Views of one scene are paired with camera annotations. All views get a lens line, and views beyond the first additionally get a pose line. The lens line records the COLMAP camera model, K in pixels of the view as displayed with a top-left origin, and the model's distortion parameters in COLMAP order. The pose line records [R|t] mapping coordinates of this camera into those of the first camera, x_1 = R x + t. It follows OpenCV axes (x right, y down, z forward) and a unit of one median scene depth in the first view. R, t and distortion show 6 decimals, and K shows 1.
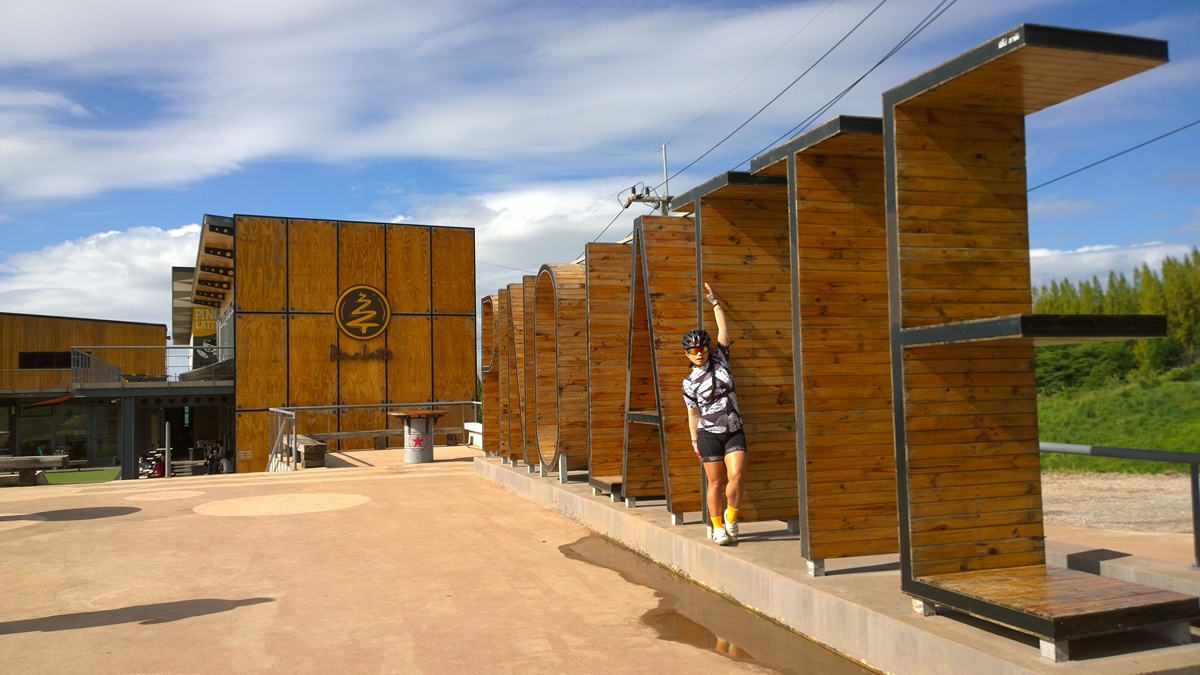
lens RADIAL K [[871.0, 0, 599.6], [0, 871.0, 336.5], [0, 0, 1]] dist [0.035234, -0.031840]
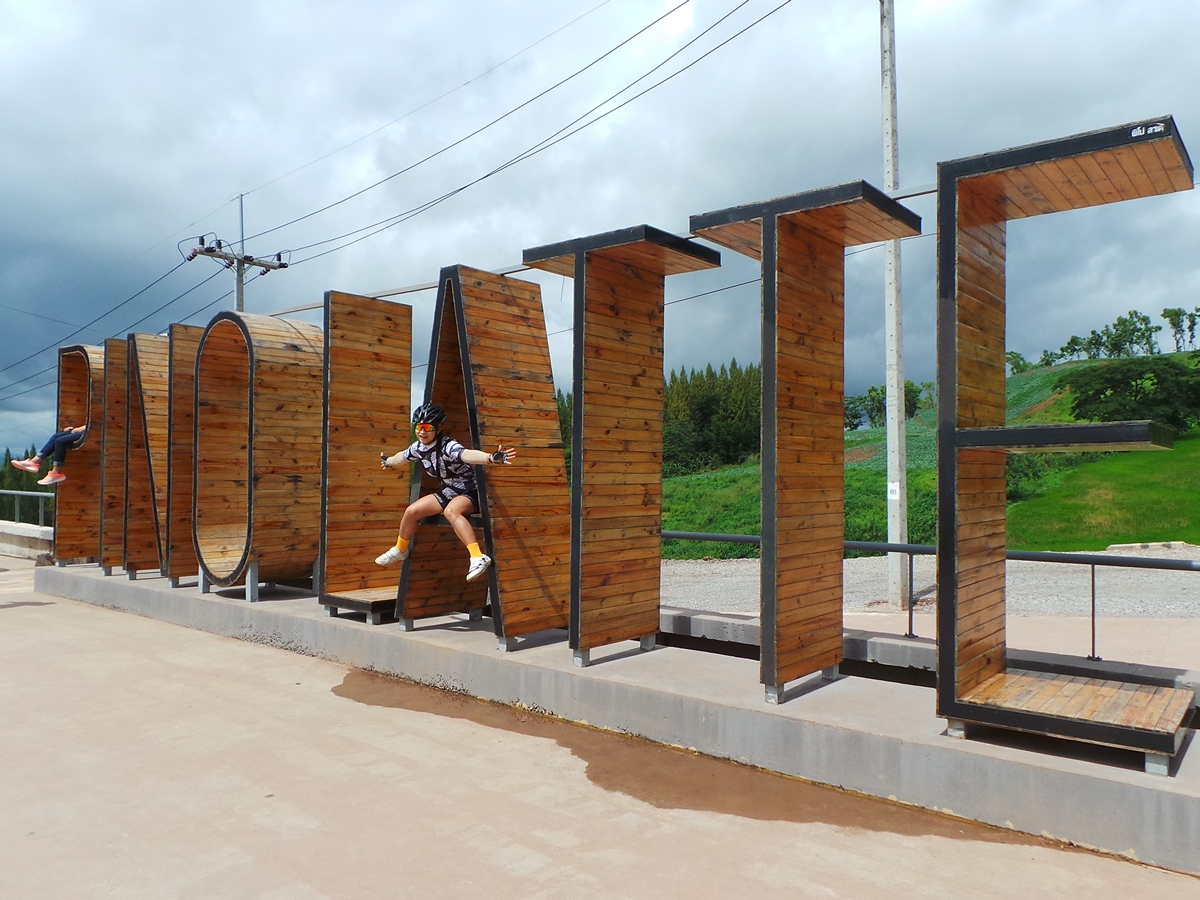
lens RADIAL K [[839.5, 0, 534.7], [0, 839.5, 467.7], [0, 0, 1]] dist [-0.009196, 0.017614]
pose [[0.834094, 0.030628, 0.550772, -0.312812], [-0.056634, 0.997936, 0.030271, 0.018517], [-0.548708, -0.056441, 0.834107, 0.324826]]
